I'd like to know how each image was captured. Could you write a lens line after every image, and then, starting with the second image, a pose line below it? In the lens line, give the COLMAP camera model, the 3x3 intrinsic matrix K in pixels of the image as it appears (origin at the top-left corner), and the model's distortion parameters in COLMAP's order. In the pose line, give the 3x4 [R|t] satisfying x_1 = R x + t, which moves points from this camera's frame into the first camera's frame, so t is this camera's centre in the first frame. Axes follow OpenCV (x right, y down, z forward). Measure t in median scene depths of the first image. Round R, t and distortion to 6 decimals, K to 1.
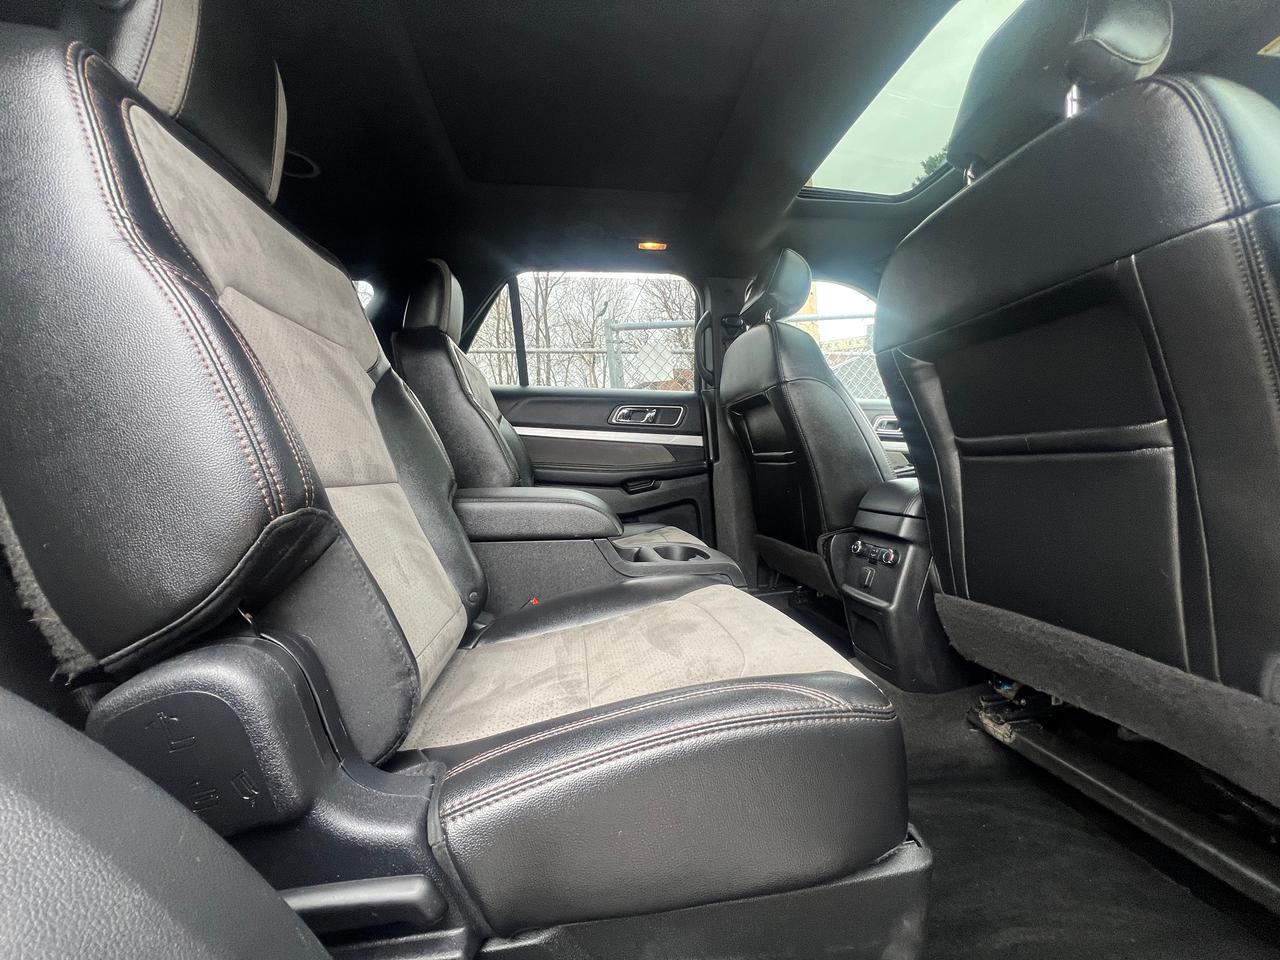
lens RADIAL K [[511.7, 0, 643.2], [0, 511.7, 478.5], [0, 0, 1]] dist [0.000282, -0.000545]
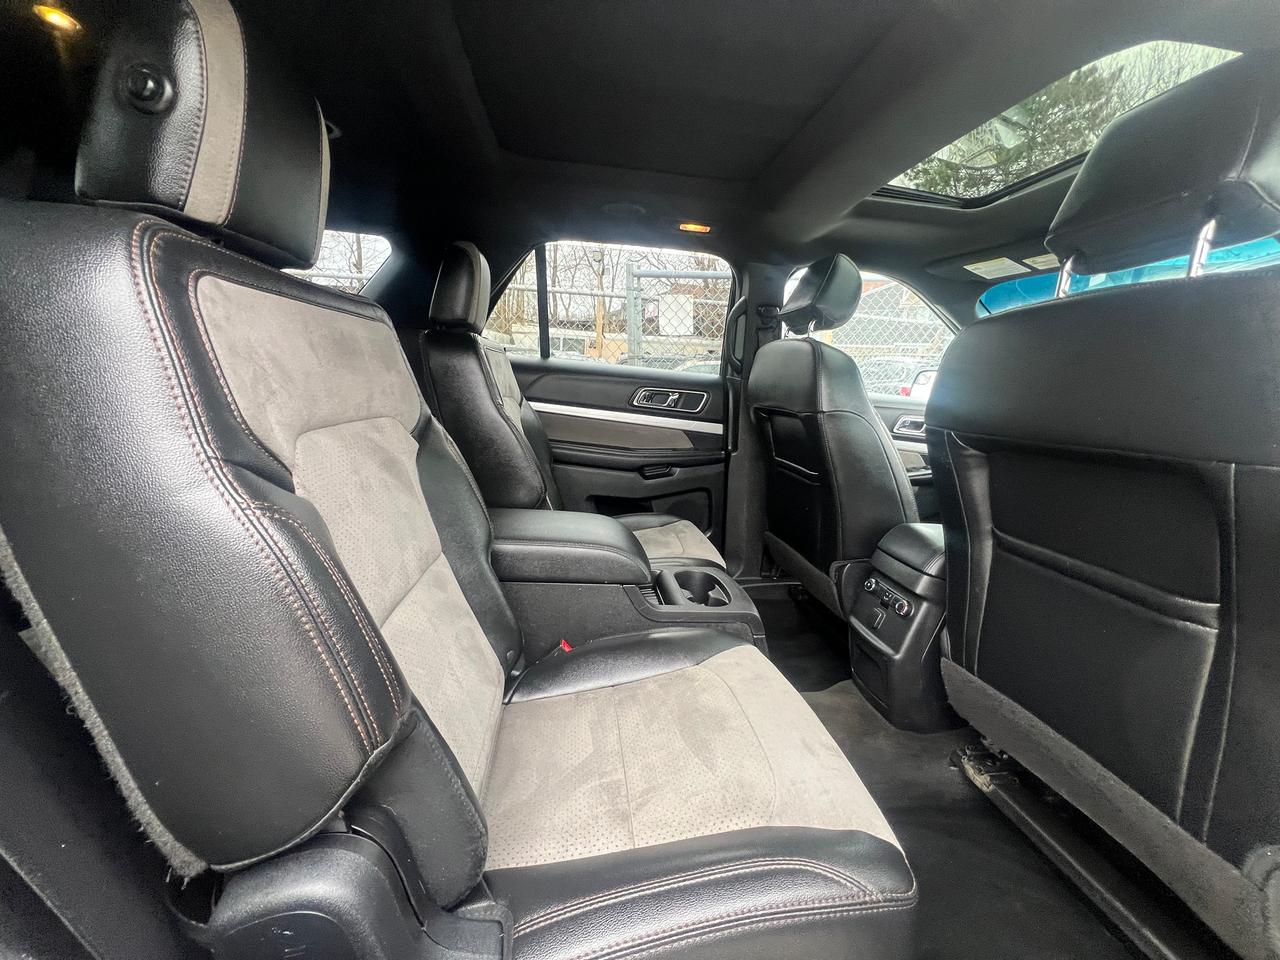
lens RADIAL K [[511.7, 0, 642.1], [0, 511.7, 476.5], [0, 0, 1]] dist [0.000282, -0.000545]
pose [[0.996501, 0.082489, 0.013457, -0.079975], [-0.083580, 0.983541, 0.160193, -0.233249], [-0.000021, -0.160757, 0.986994, 0.023016]]
